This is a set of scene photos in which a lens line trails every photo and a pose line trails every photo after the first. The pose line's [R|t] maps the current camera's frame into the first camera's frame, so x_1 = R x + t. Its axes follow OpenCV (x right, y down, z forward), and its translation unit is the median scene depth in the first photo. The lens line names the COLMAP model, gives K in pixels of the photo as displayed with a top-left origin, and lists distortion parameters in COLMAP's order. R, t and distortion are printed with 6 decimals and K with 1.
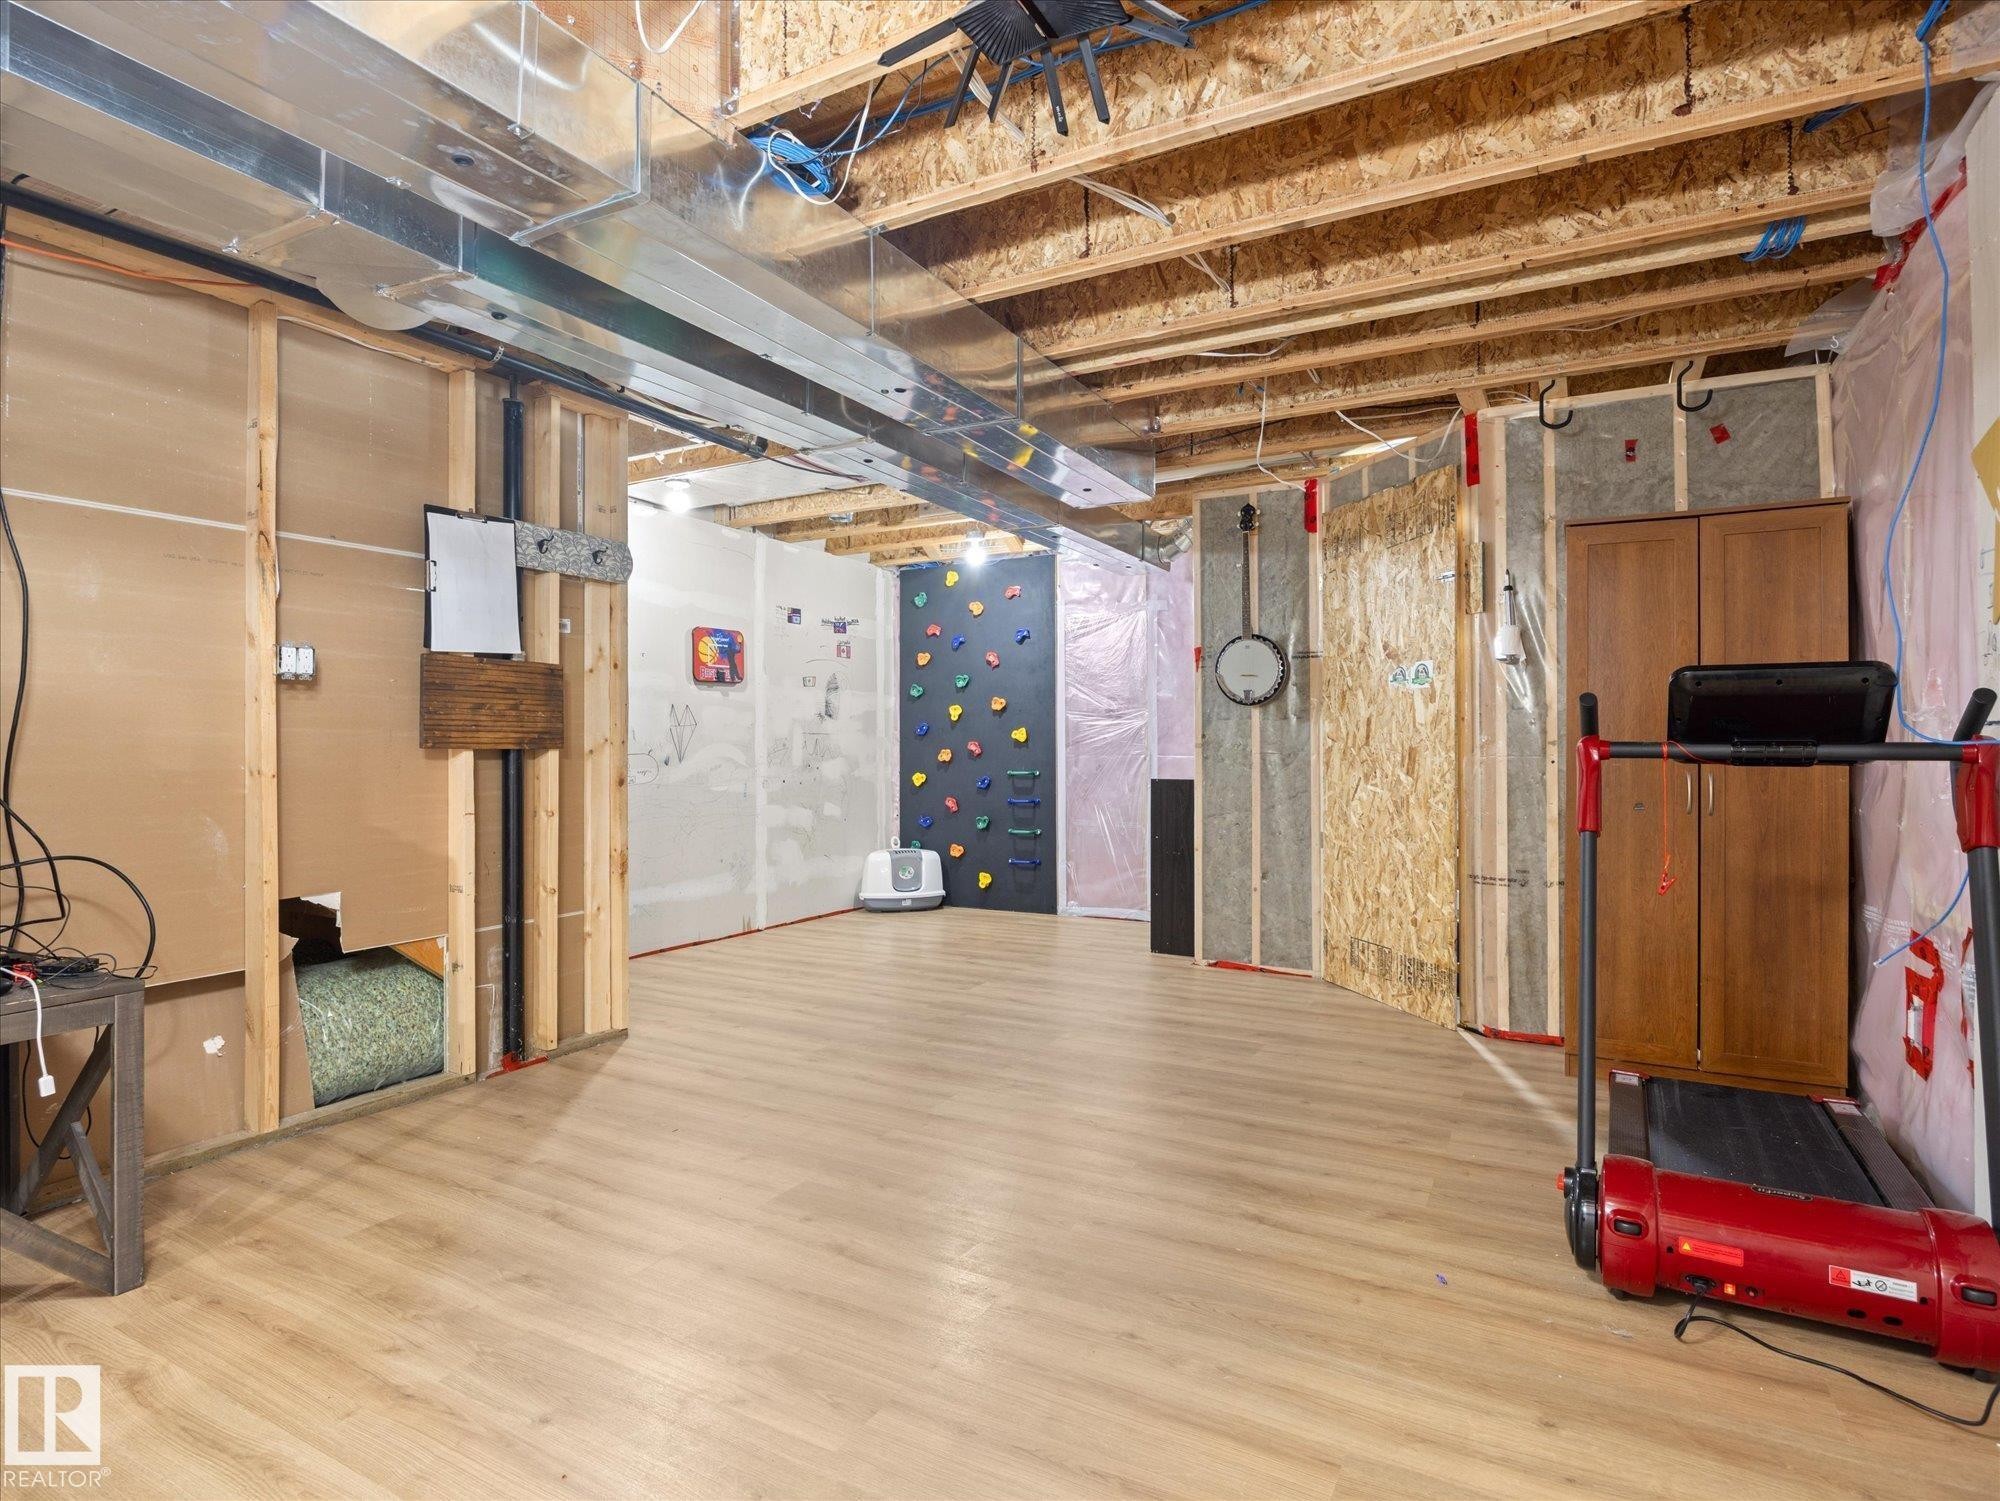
lens RADIAL K [[1032.6, 0, 1000.0], [0, 1032.6, 750.5], [0, 0, 1]] dist [-0.000647, 0.000057]
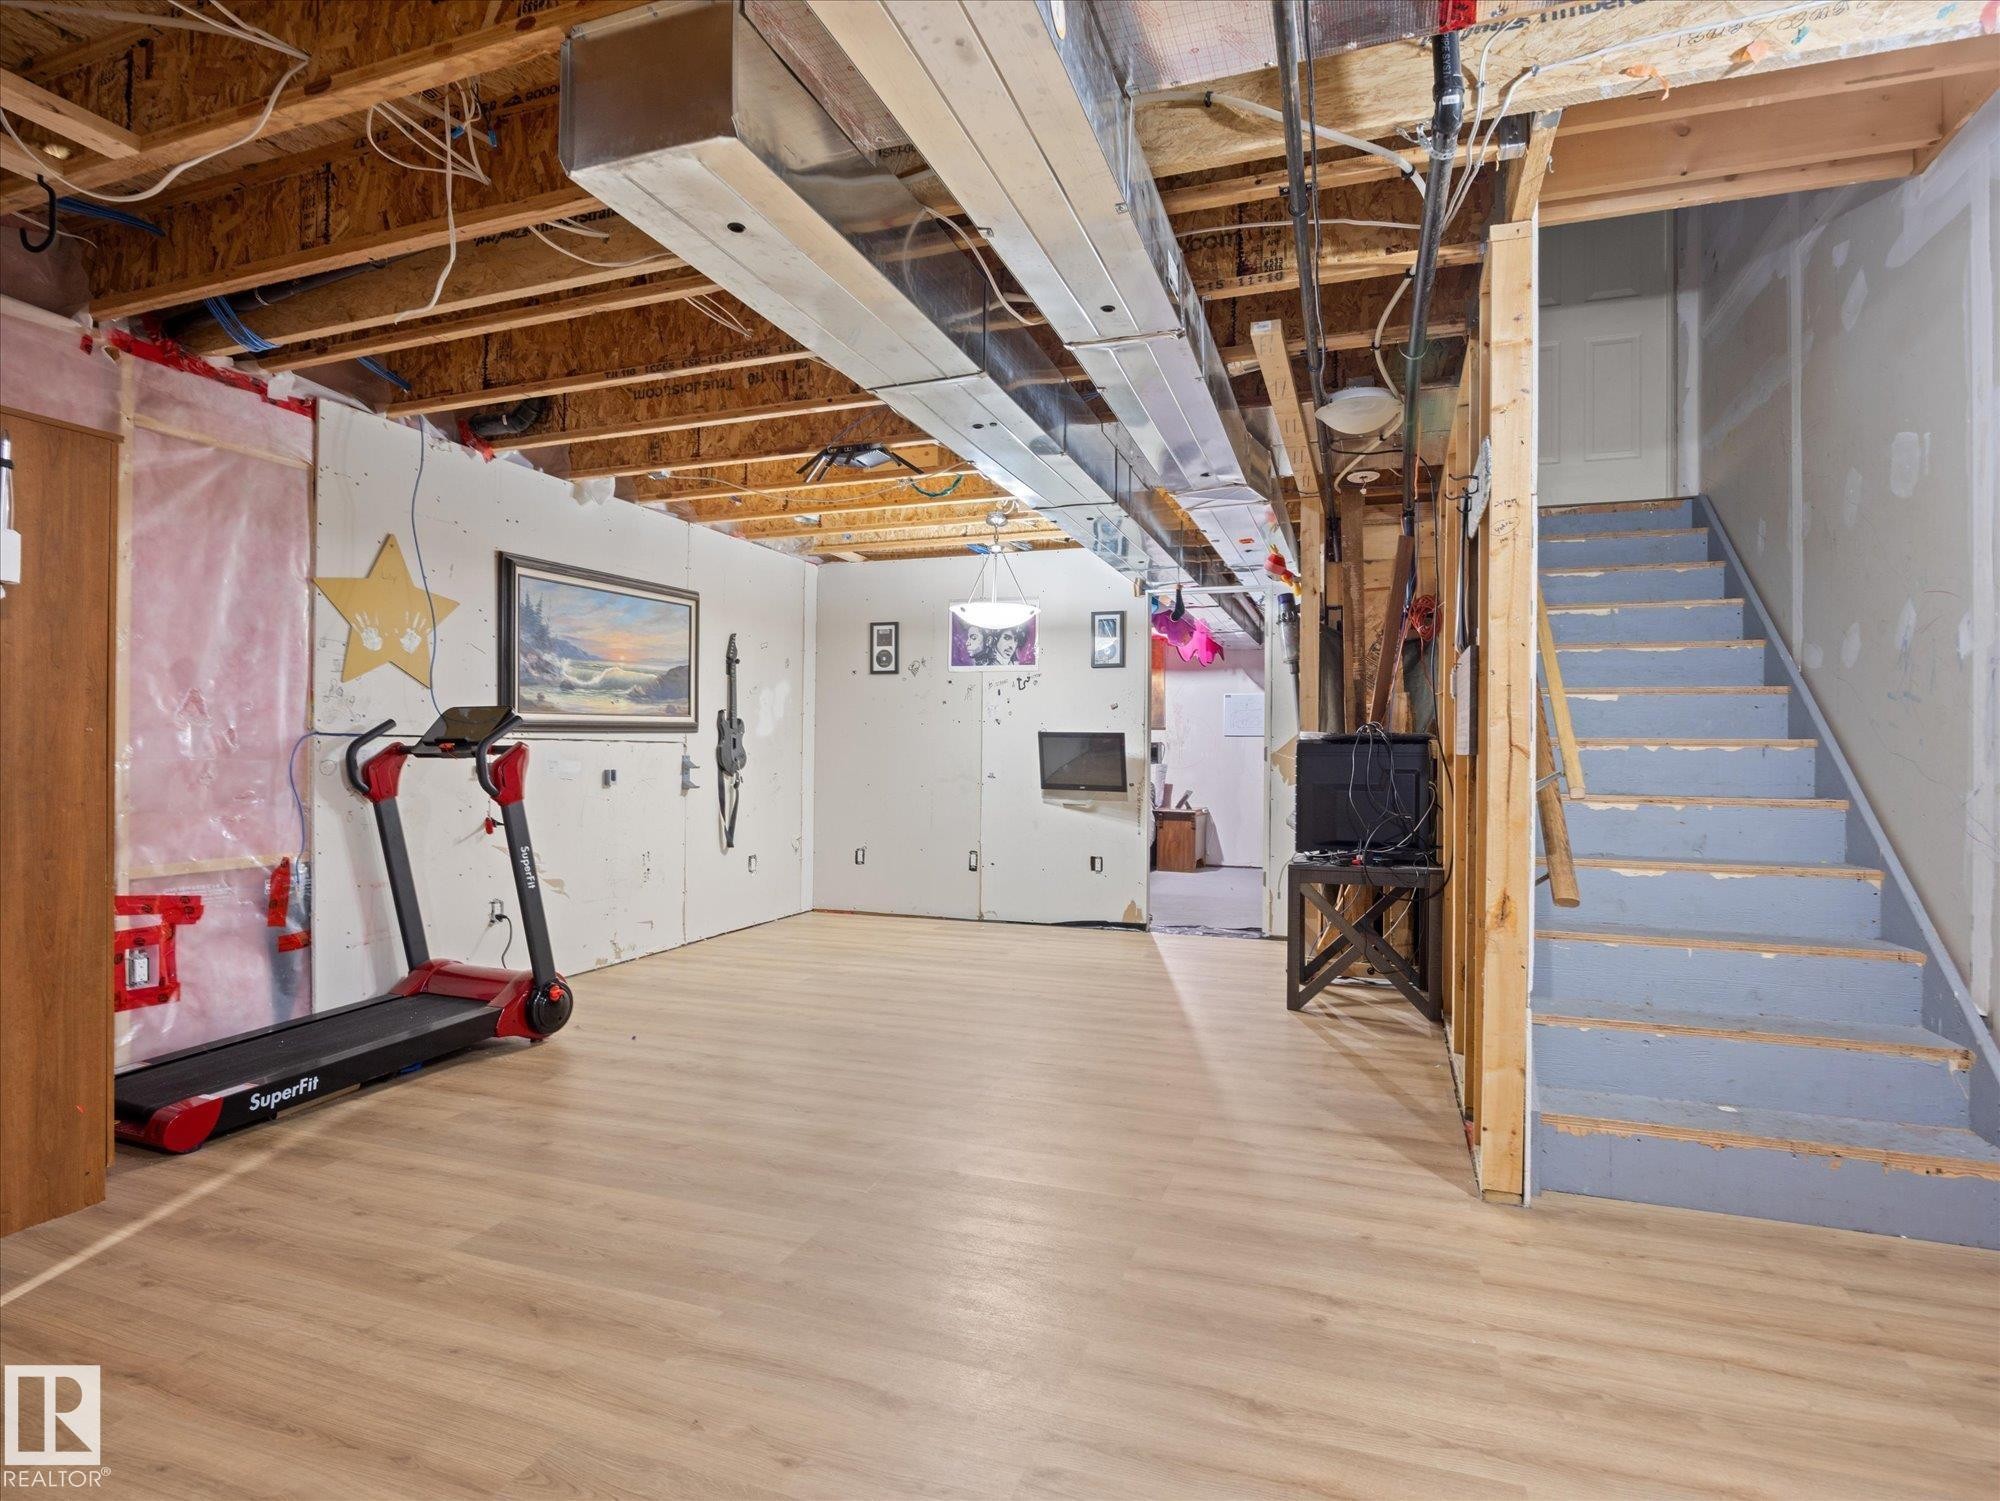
lens RADIAL K [[1032.6, 0, 1000.0], [0, 1032.6, 750.5], [0, 0, 1]] dist [-0.000647, 0.000057]
pose [[-0.988353, -0.002769, -0.152151, 0.039659], [-0.003110, 0.999993, 0.002000, -0.004574], [0.152144, 0.002450, -0.988355, 1.854276]]
